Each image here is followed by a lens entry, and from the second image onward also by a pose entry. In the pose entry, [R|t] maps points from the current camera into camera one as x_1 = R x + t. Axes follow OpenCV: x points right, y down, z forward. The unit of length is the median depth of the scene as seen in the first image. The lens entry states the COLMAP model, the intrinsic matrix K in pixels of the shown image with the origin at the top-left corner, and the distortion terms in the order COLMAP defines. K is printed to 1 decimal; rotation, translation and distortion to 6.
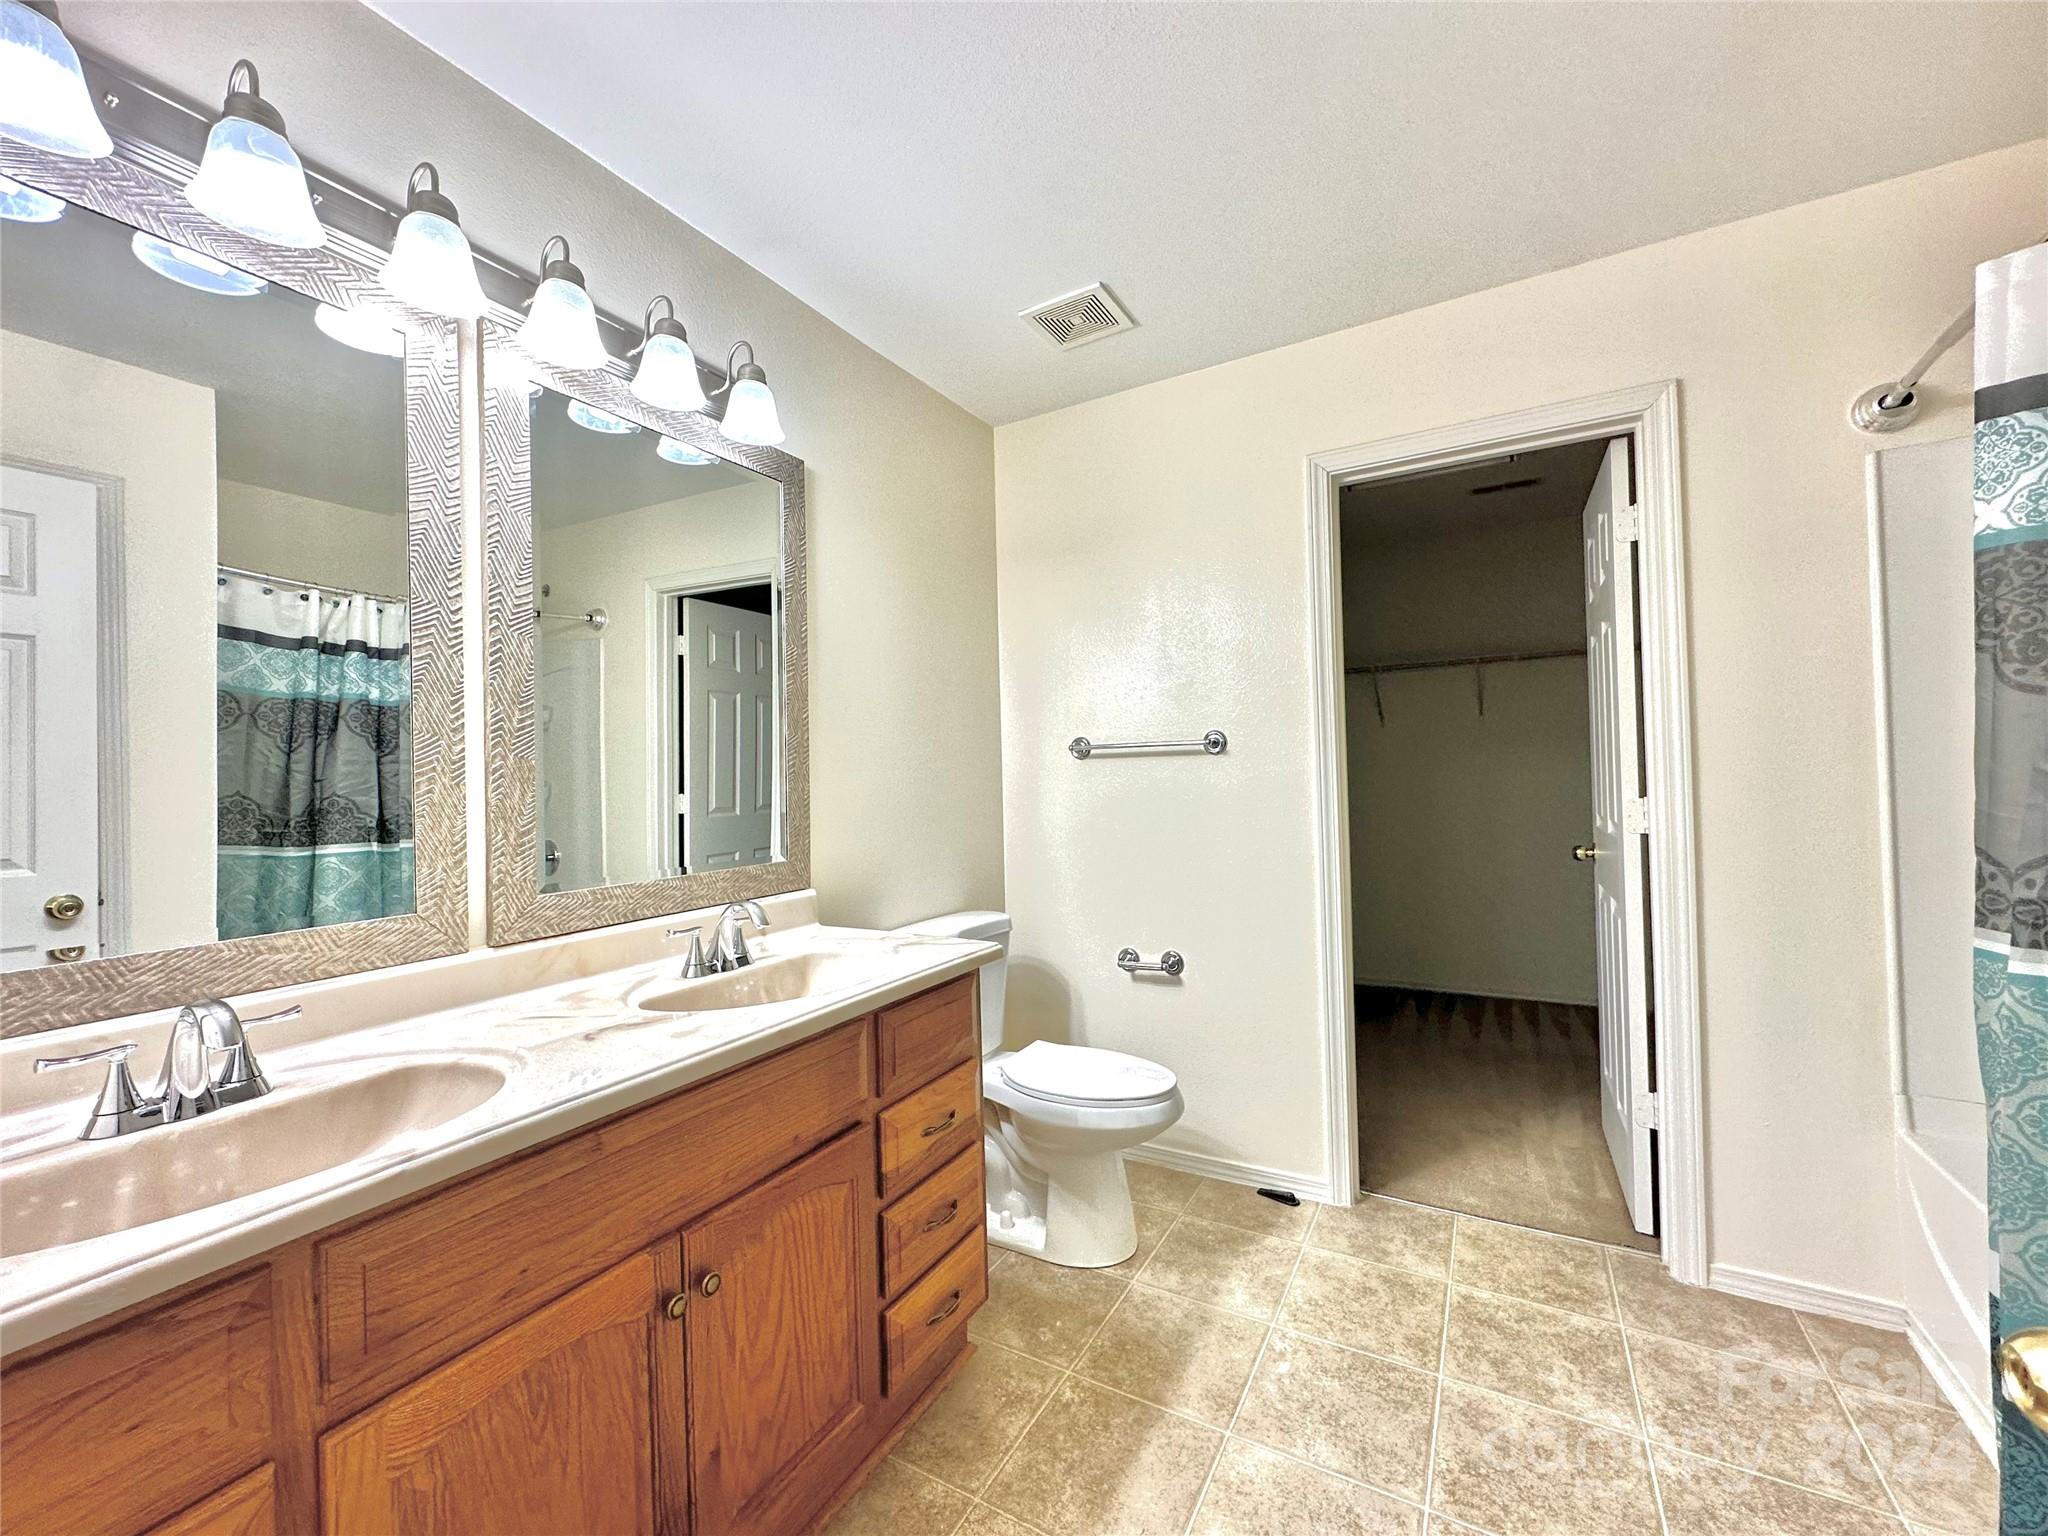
lens RADIAL K [[815.6, 0, 1023.8], [0, 815.6, 769.0], [0, 0, 1]] dist [-0.004267, 0.000659]
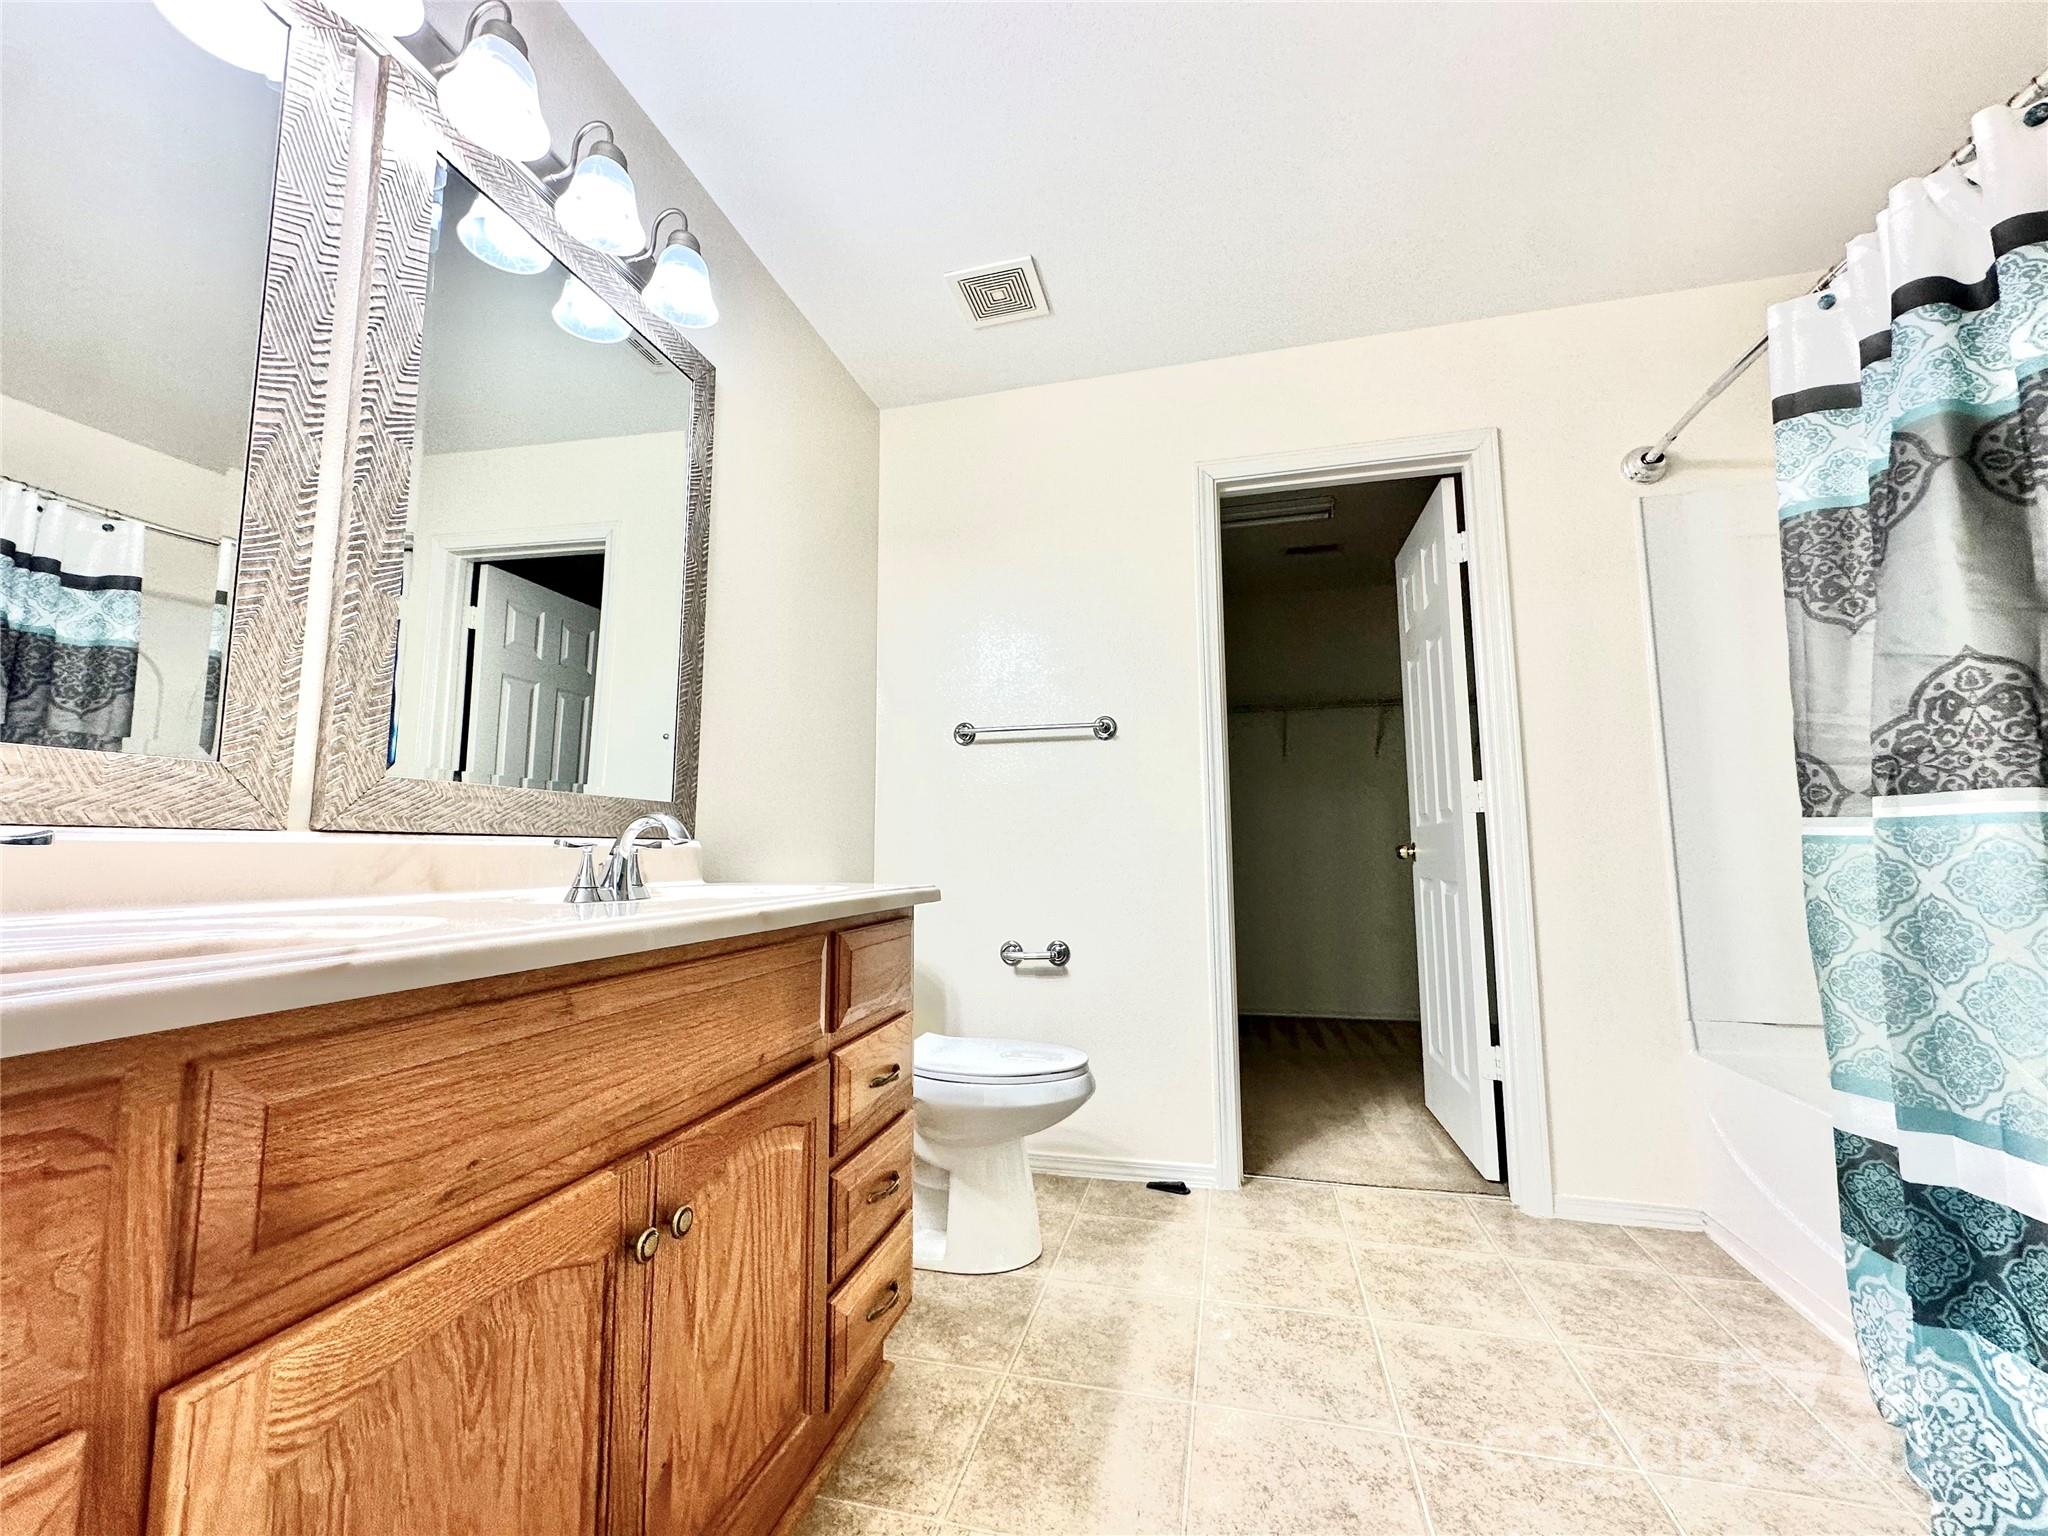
lens RADIAL K [[815.6, 0, 1017.8], [0, 815.6, 773.0], [0, 0, 1]] dist [-0.004267, 0.000659]
pose [[0.962487, 0.047171, 0.267195, -0.236287], [-0.020397, 0.994564, -0.102107, 0.222648], [-0.270559, 0.092827, 0.958218, 0.114746]]
